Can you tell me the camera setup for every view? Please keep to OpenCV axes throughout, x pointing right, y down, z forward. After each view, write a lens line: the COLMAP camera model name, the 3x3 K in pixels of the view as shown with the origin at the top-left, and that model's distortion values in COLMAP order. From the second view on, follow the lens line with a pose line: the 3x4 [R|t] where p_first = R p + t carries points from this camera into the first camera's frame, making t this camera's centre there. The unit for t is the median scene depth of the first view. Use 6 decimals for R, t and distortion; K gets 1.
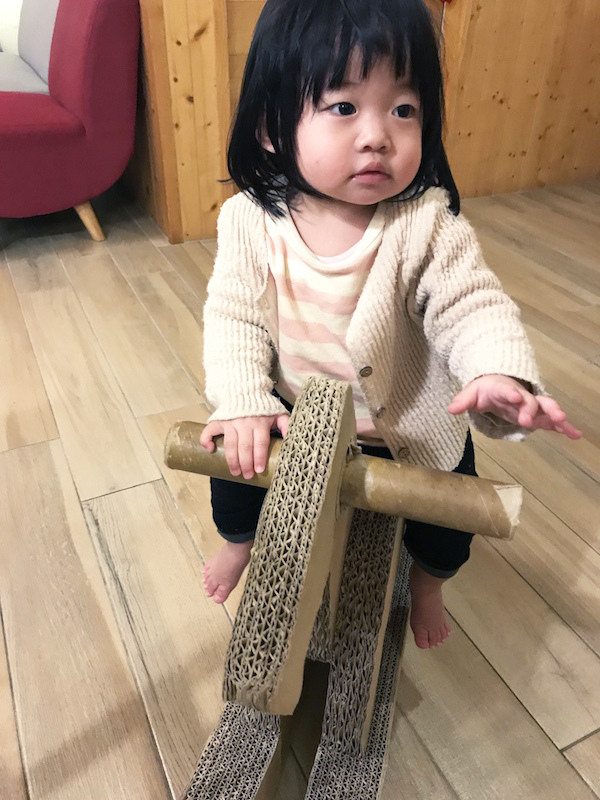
lens RADIAL K [[650.2, 0, 300.7], [0, 650.2, 406.8], [0, 0, 1]] dist [0.005937, 0.004867]
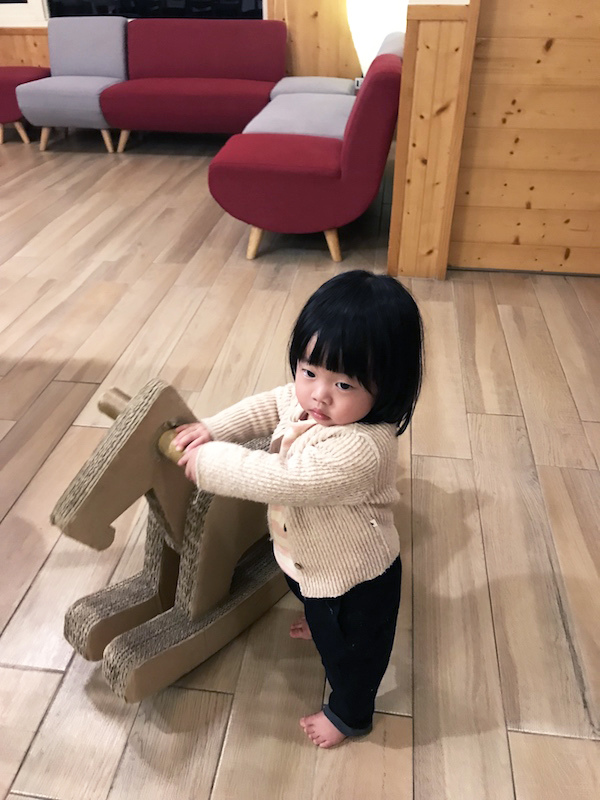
lens RADIAL K [[665.7, 0, 297.1], [0, 665.7, 396.2], [0, 0, 1]] dist [0.059845, -0.100012]
pose [[0.828263, 0.289984, -0.479469, 0.352386], [-0.307674, 0.950503, 0.043372, -0.050077], [0.468313, 0.111596, 0.876487, -0.129303]]
